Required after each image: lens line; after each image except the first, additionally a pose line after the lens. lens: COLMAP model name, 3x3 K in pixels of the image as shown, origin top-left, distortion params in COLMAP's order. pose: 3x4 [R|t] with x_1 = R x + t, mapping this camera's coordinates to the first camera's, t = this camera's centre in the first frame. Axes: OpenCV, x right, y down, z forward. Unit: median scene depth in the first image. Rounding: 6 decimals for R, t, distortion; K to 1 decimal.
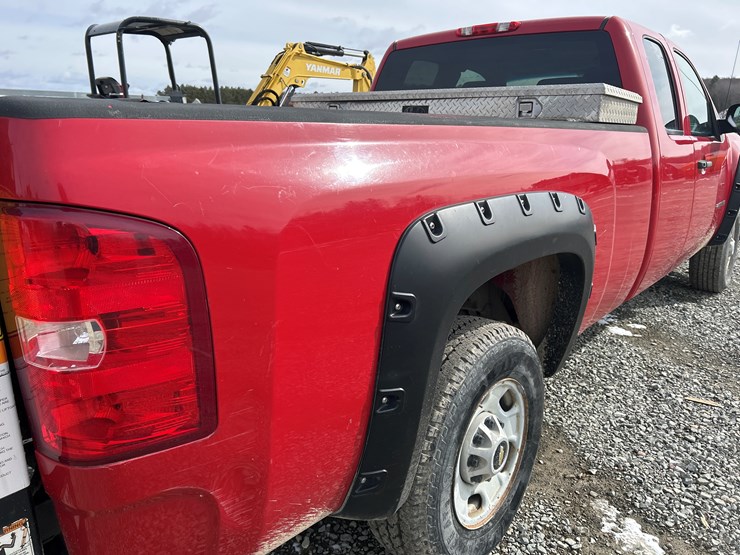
lens RADIAL K [[547.9, 0, 366.8], [0, 547.9, 273.0], [0, 0, 1]] dist [0.052987, -0.048168]
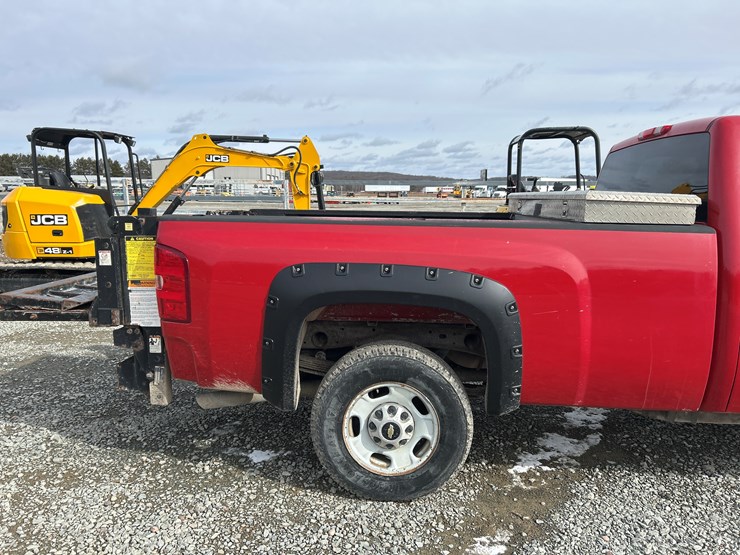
lens RADIAL K [[547.9, 0, 373.9], [0, 547.9, 274.0], [0, 0, 1]] dist [0.052987, -0.048168]
pose [[0.604988, 0.101095, -0.789791, 1.165515], [-0.203436, 0.978611, -0.030569, -0.039280], [0.769808, 0.179166, 0.612614, -0.056475]]
